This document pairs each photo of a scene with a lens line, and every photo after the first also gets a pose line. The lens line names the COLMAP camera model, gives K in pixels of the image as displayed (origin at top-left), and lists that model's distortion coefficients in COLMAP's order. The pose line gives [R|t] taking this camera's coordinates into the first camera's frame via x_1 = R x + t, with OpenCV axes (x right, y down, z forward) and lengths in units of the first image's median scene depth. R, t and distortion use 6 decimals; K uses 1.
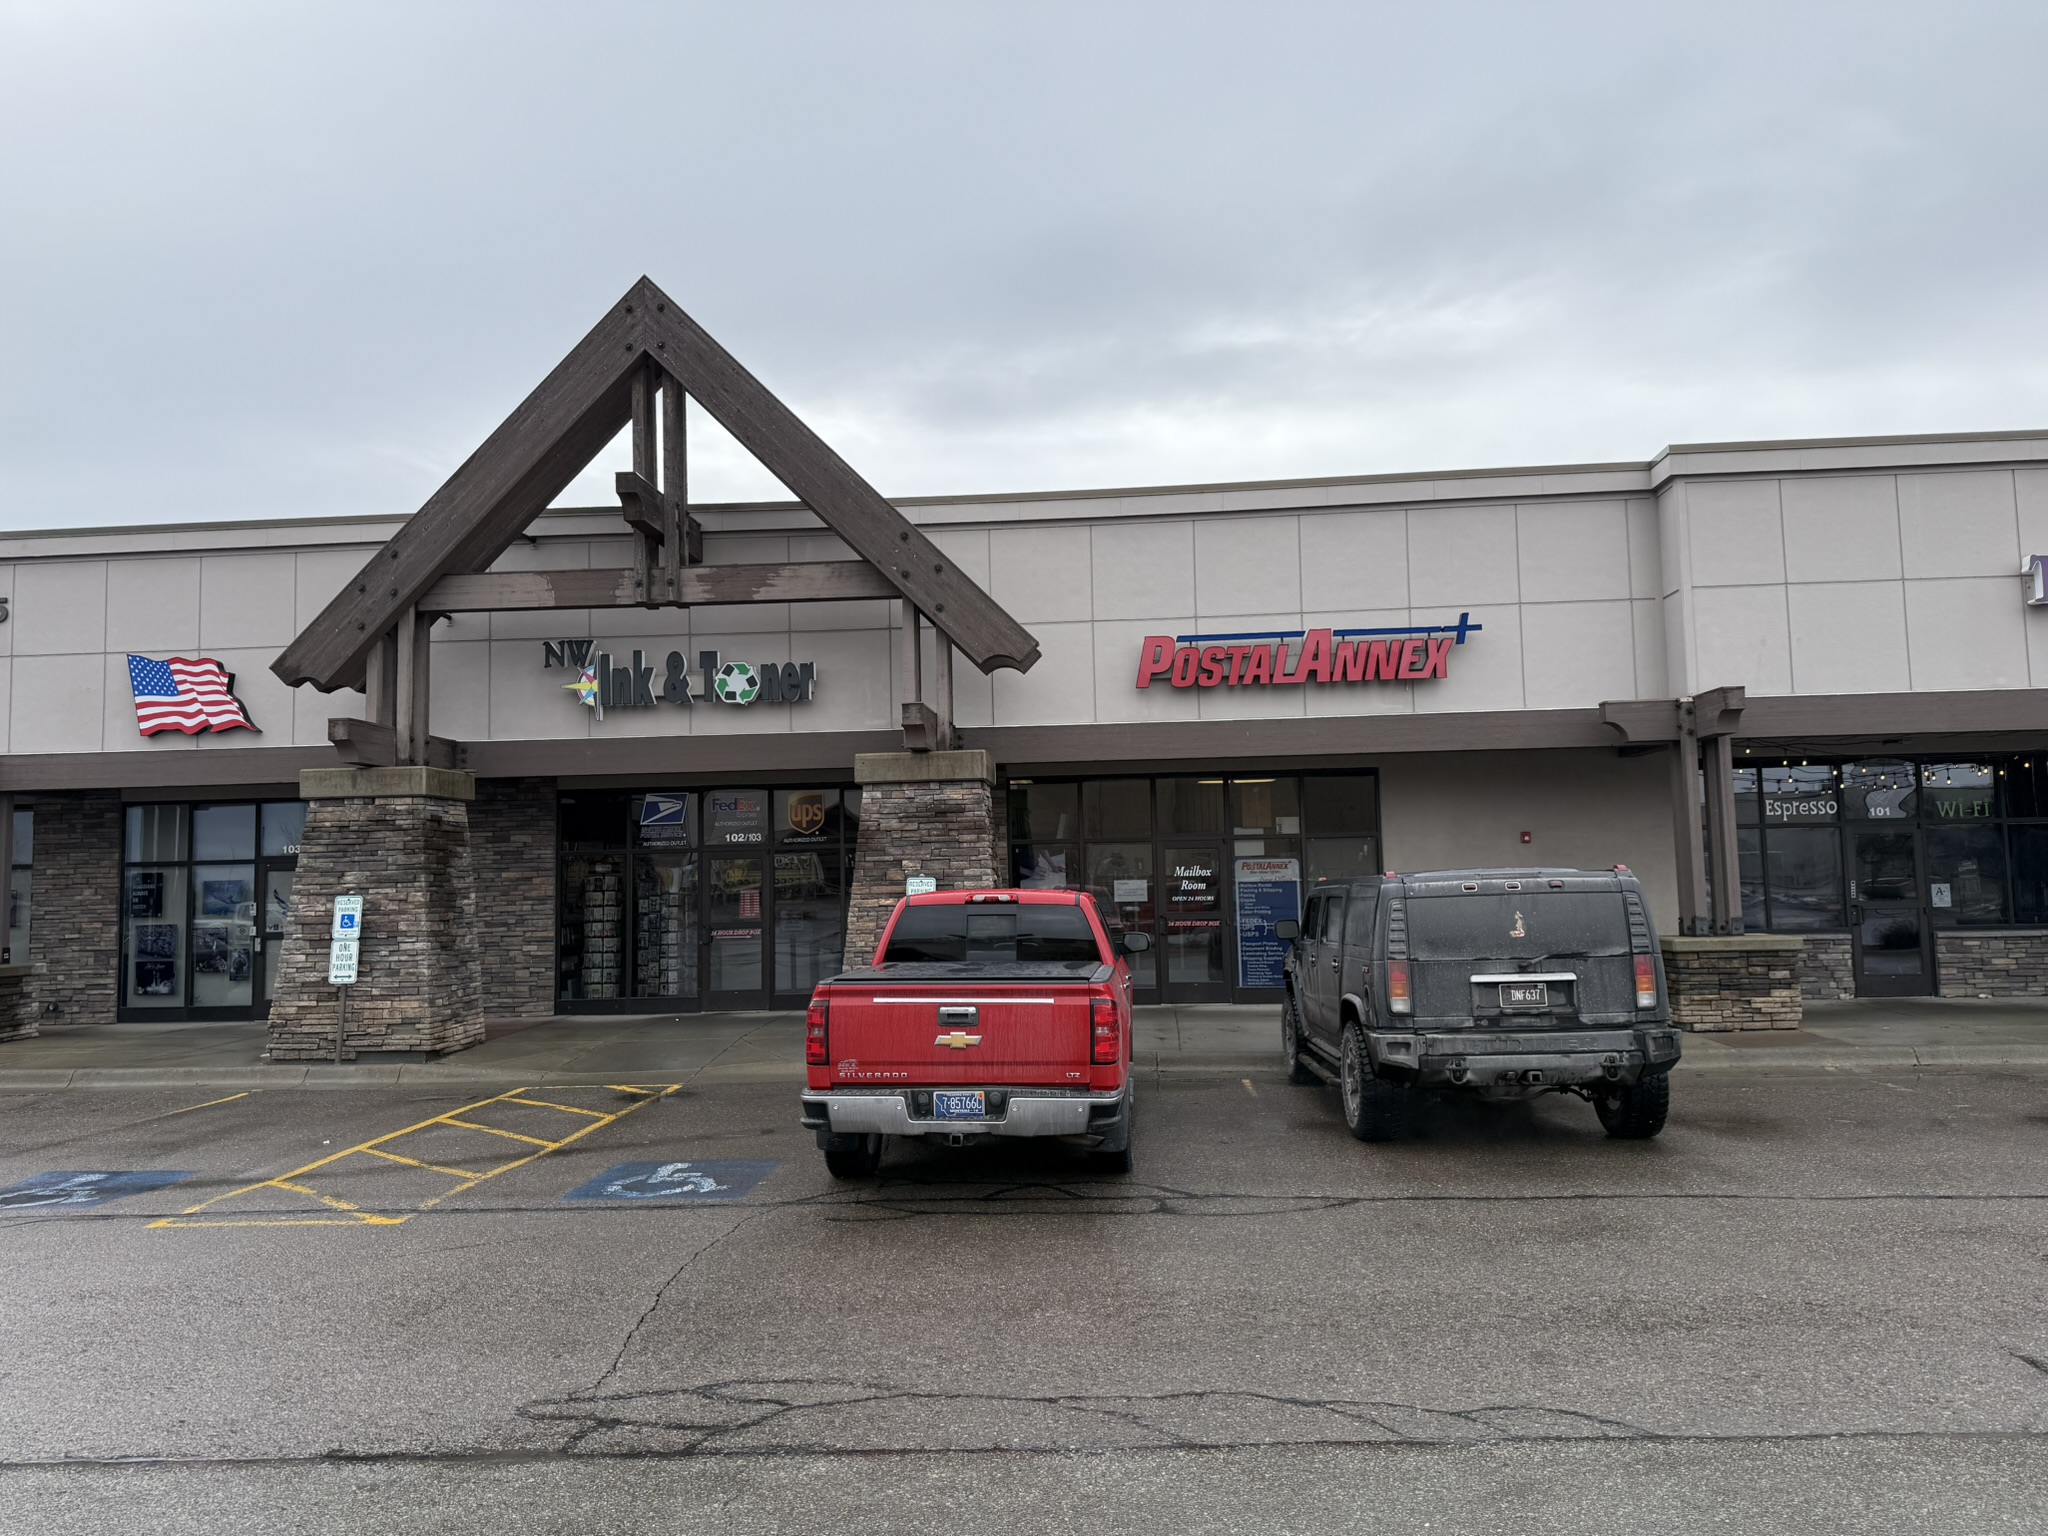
lens RADIAL K [[1425.9, 0, 1014.9], [0, 1425.9, 769.0], [0, 0, 1]] dist [0.182409, -0.379798]
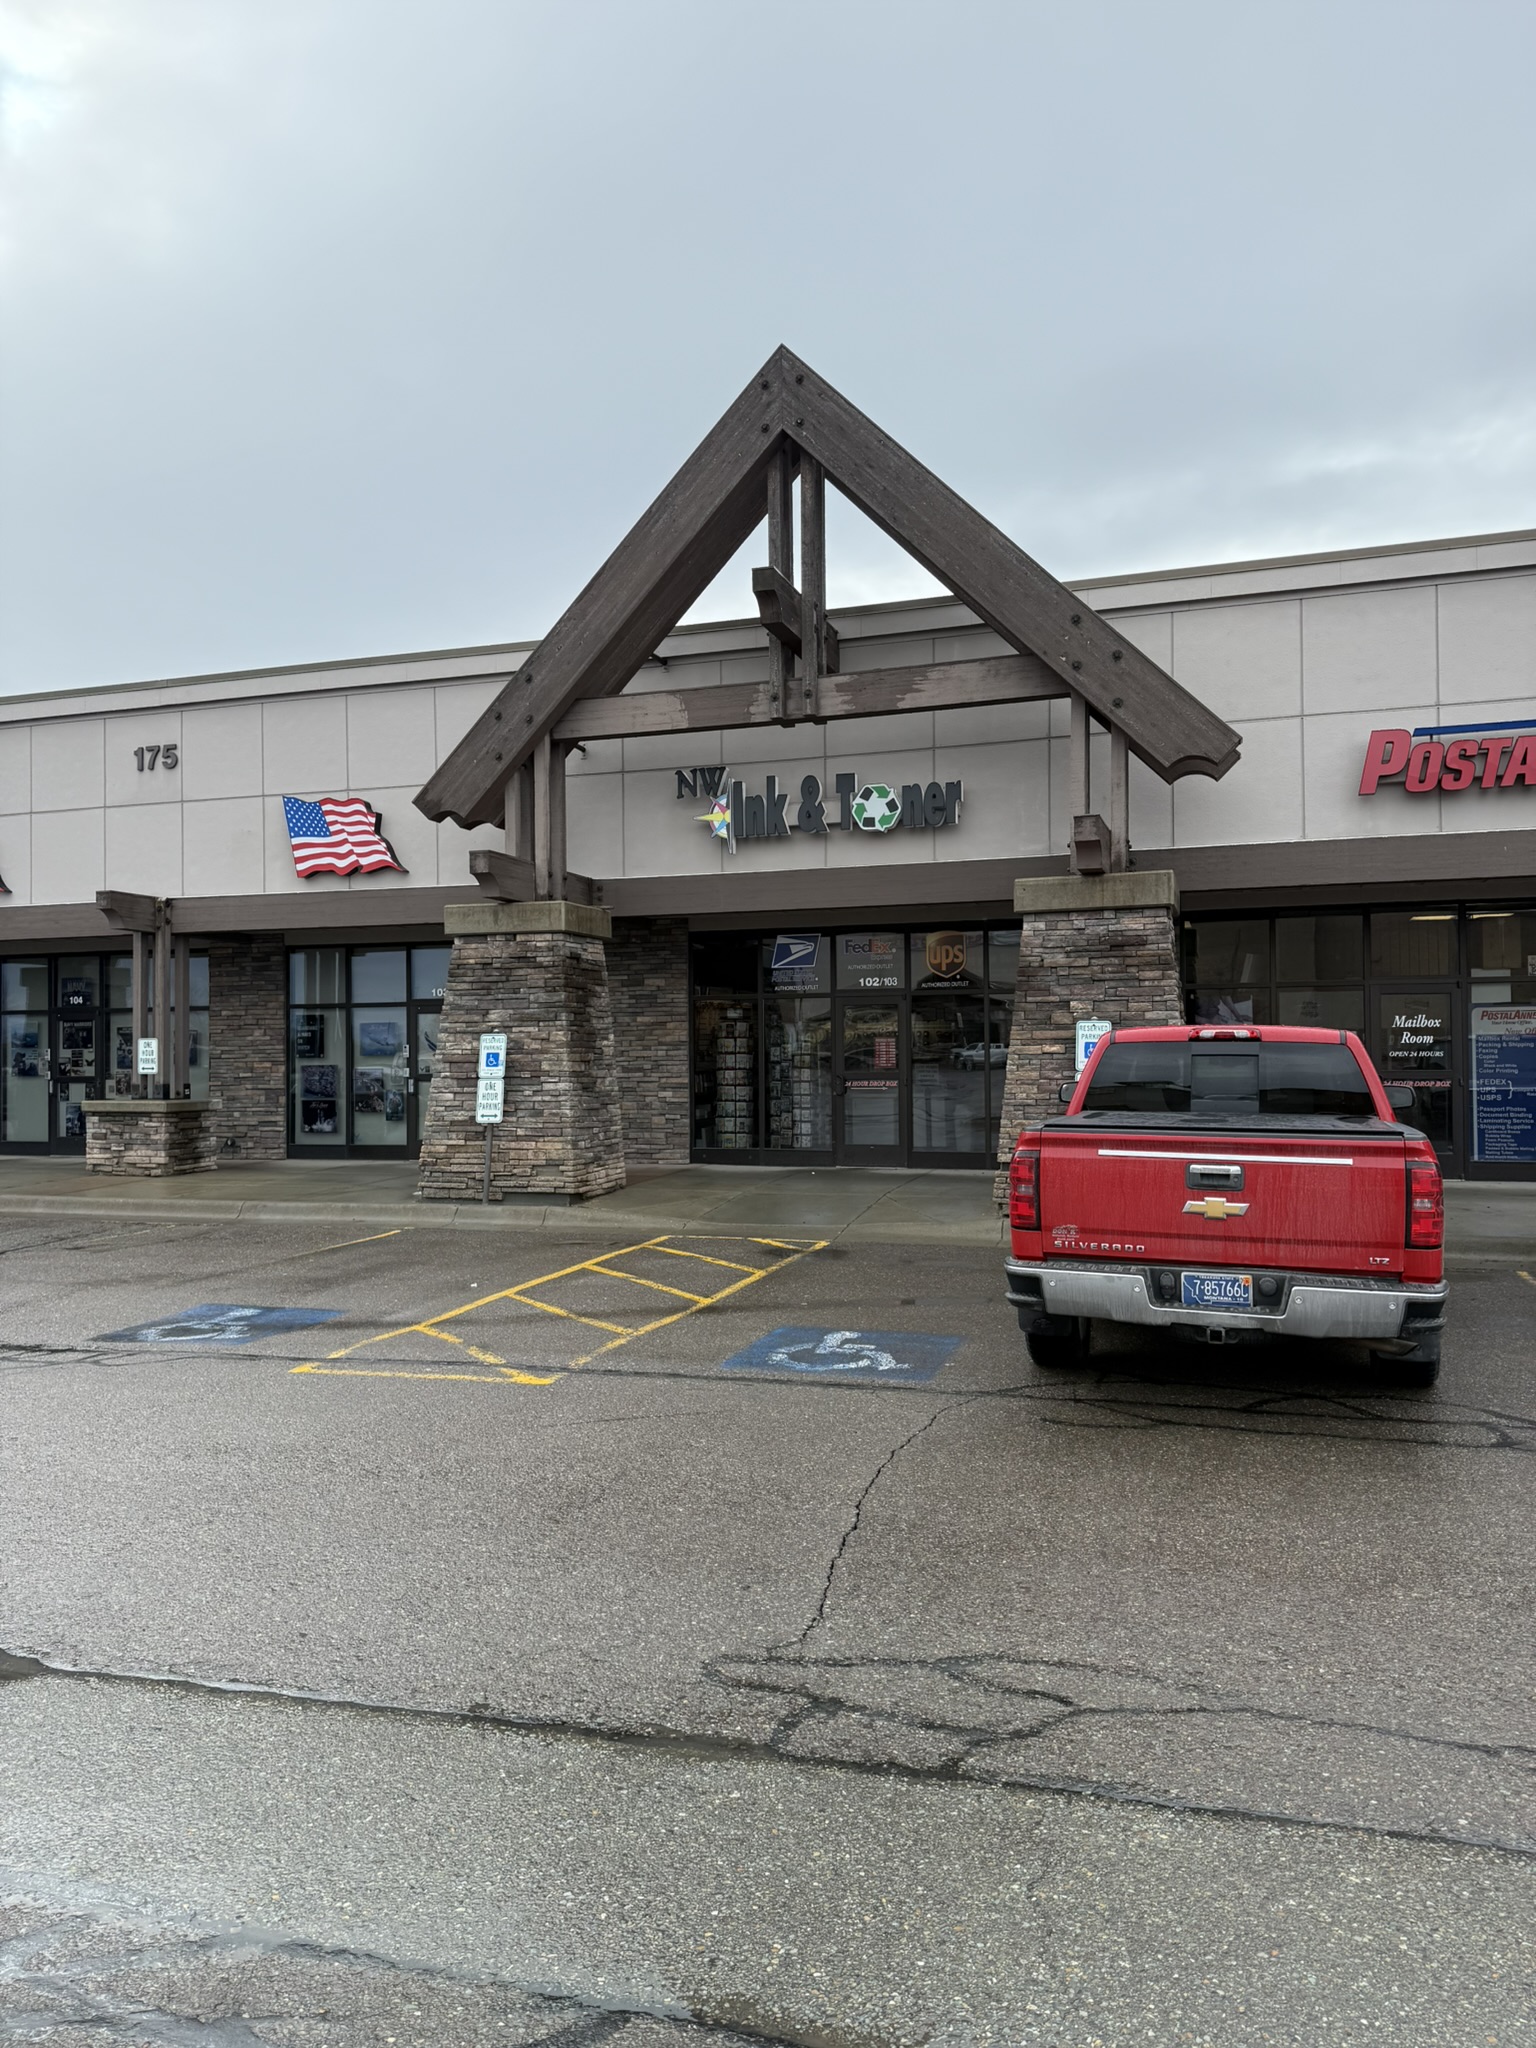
lens RADIAL K [[1463.3, 0, 768.0], [0, 1463.3, 1024.0], [0, 0, 1]] dist [0.191363, -0.409234]
pose [[0.970189, 0.008060, -0.242217, -0.041086], [0.007629, 0.997936, 0.063764, 0.019933], [0.242231, -0.063711, 0.968124, 0.092841]]
